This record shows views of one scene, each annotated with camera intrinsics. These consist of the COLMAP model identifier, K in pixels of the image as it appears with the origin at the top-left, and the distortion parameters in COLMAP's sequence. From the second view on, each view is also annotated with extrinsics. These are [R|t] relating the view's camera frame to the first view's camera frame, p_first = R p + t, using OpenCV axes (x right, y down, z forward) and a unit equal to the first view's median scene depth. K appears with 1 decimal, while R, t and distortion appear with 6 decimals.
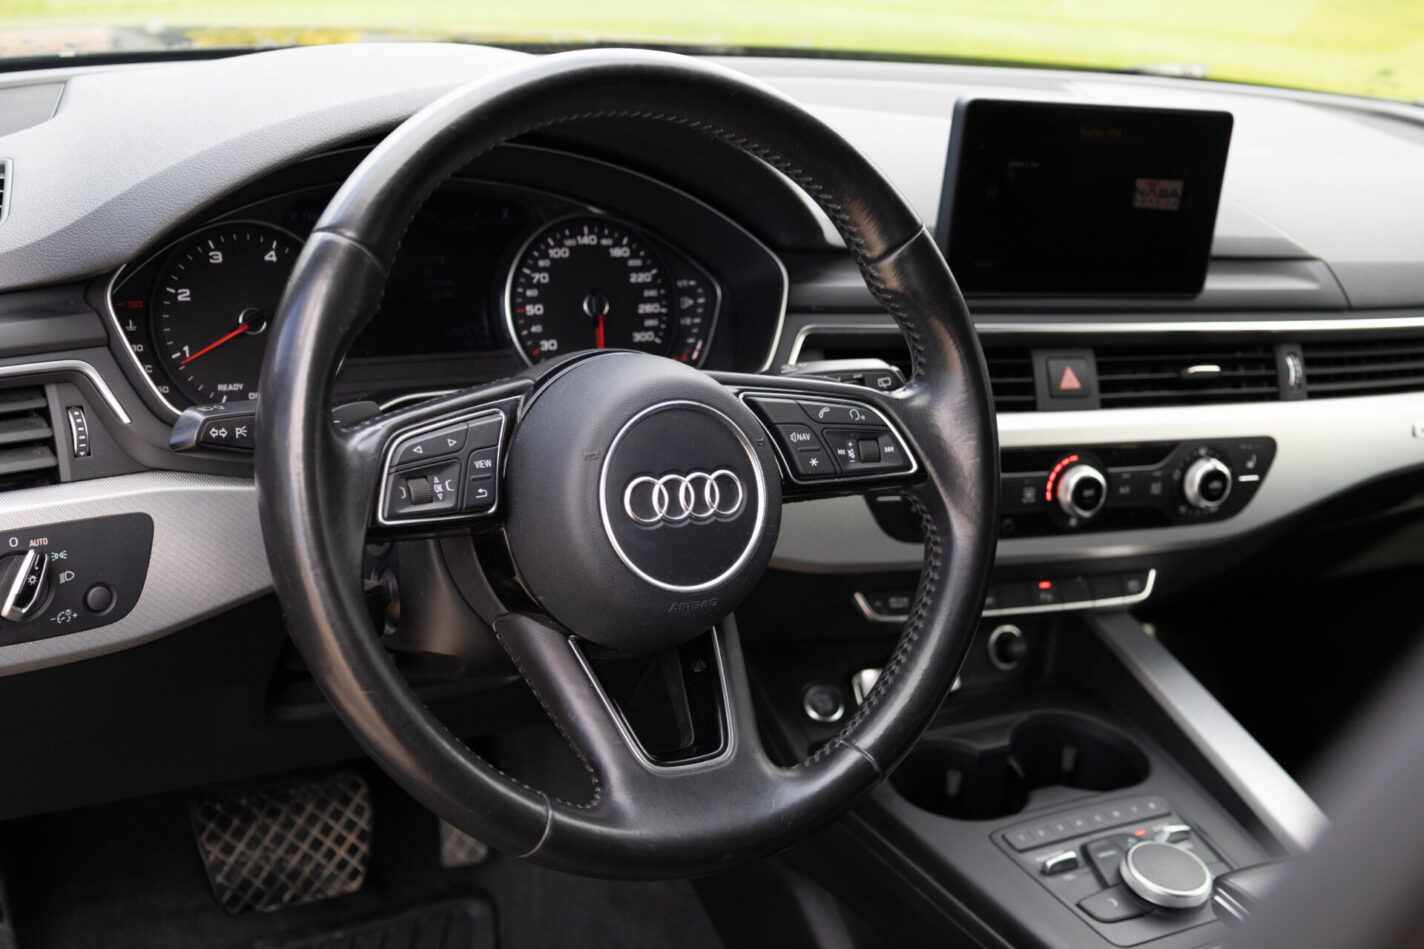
lens RADIAL K [[1950.1, 0, 712.0], [0, 1950.1, 474.5], [0, 0, 1]] dist [0.023448, 0.025539]
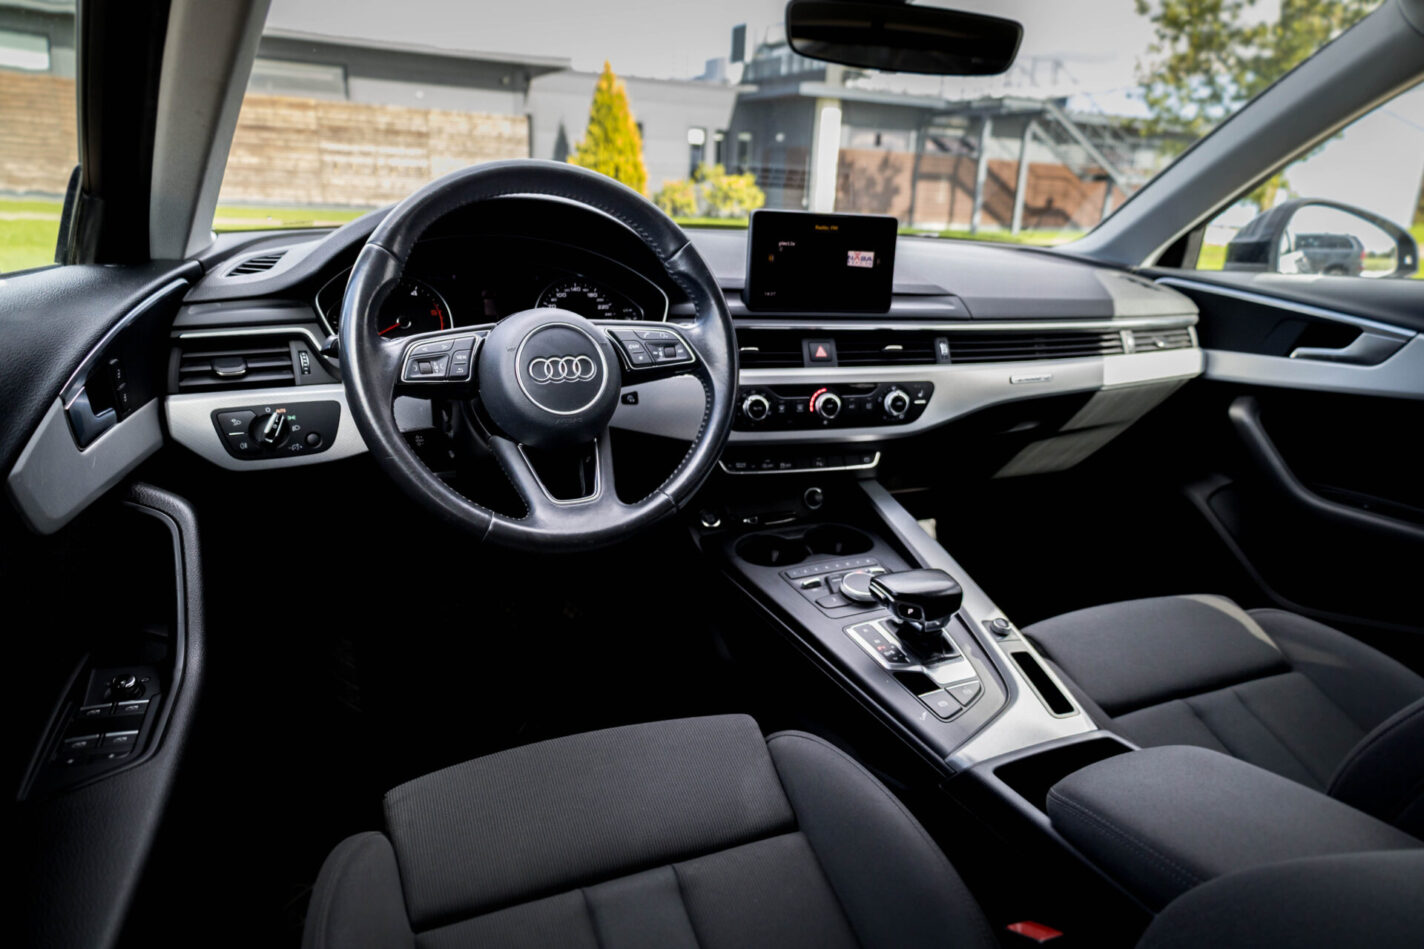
lens RADIAL K [[916.4, 0, 712.0], [0, 916.4, 474.5], [0, 0, 1]] dist [0.018865, 0.003867]
pose [[0.992059, -0.031056, -0.121882, 0.193266], [0.024485, 0.998184, -0.055042, 0.135201], [0.123370, 0.051620, 0.991017, 0.049797]]
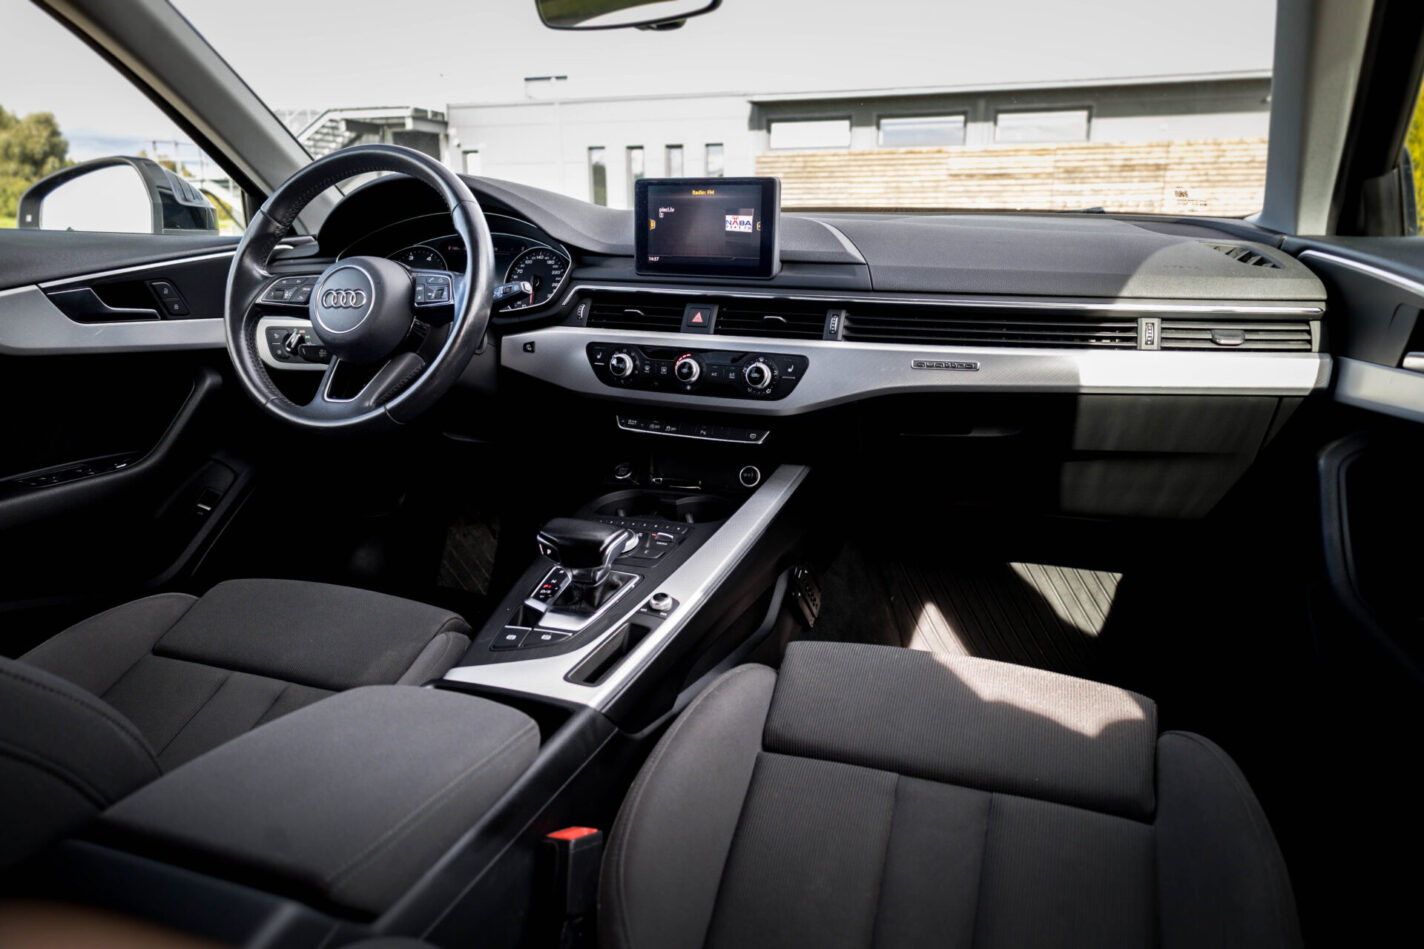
lens RADIAL K [[916.4, 0, 712.0], [0, 916.4, 474.5], [0, 0, 1]] dist [0.018865, 0.003867]
pose [[0.642095, 0.099145, -0.760187, 0.984356], [-0.189981, 0.981250, -0.032491, 0.146660], [0.742712, 0.165283, 0.648892, 0.443081]]
